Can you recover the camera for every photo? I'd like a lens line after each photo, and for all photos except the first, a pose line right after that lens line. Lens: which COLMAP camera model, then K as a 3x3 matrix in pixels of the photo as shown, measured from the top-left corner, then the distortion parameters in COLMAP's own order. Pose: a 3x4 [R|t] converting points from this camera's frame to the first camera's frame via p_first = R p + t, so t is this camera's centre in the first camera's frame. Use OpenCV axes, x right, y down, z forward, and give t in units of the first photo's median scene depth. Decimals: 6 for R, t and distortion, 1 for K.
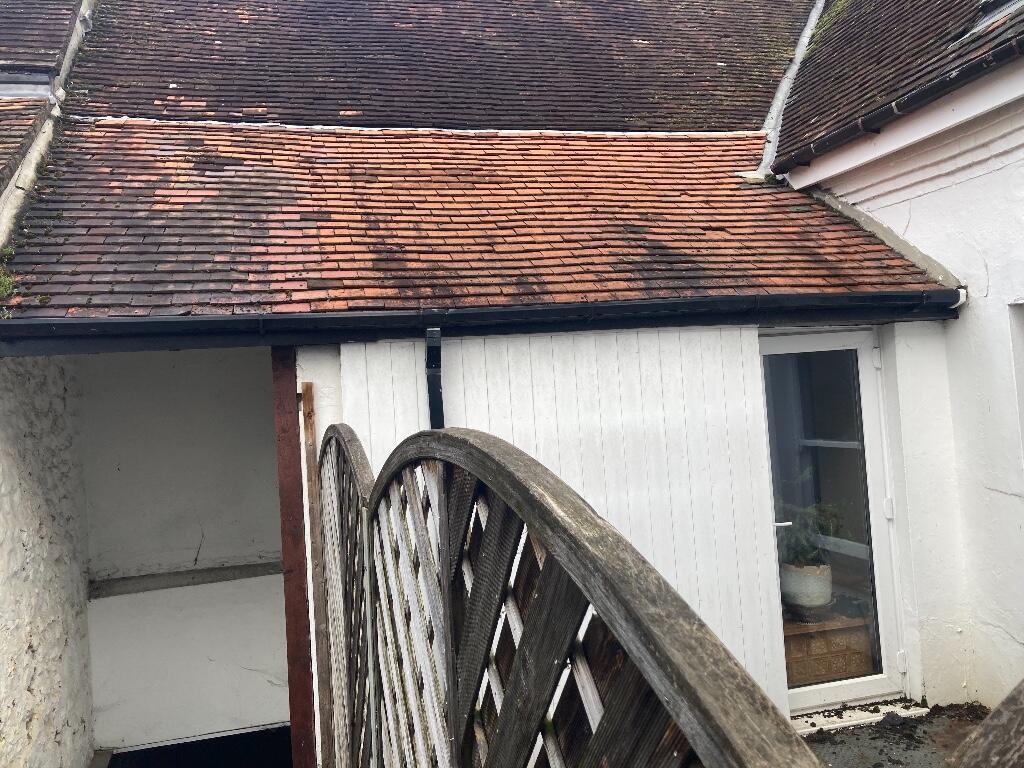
lens RADIAL K [[828.9, 0, 512.3], [0, 828.9, 371.7], [0, 0, 1]] dist [0.038618, -0.066152]
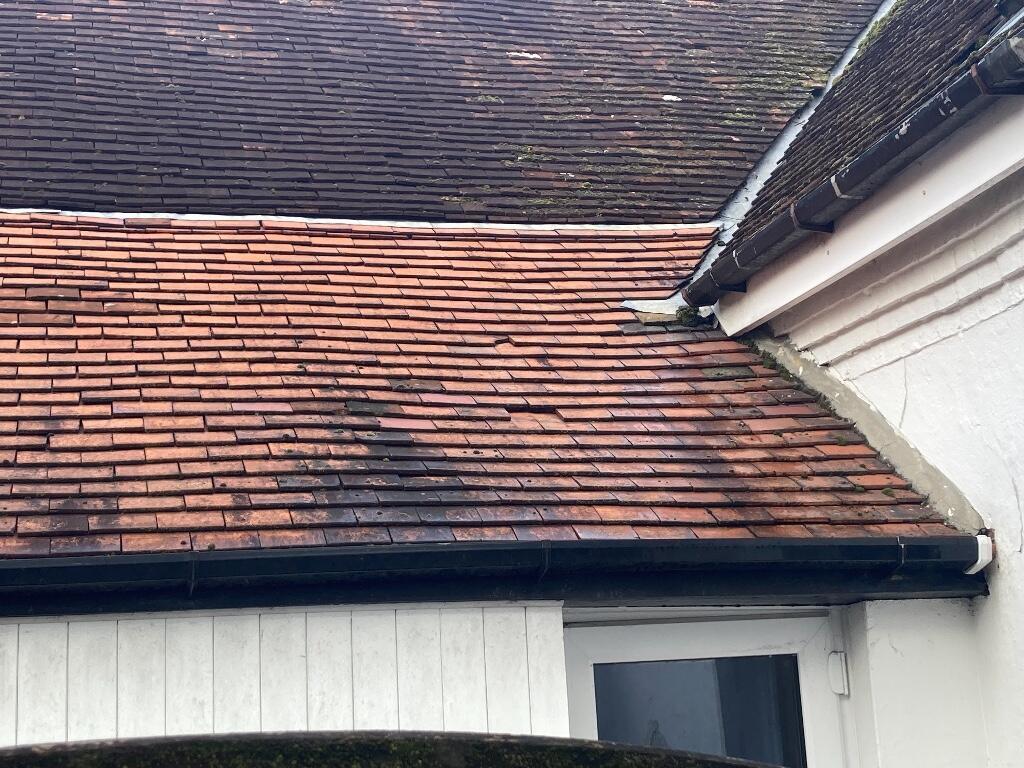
lens RADIAL K [[1677.2, 0, 512.0], [0, 1677.2, 384.0], [0, 0, 1]] dist [0.192519, -0.768122]
pose [[0.999921, 0.012497, 0.001107, 0.227694], [-0.012093, 0.983546, -0.180253, -0.002120], [-0.003341, 0.180225, 0.983620, -0.010714]]
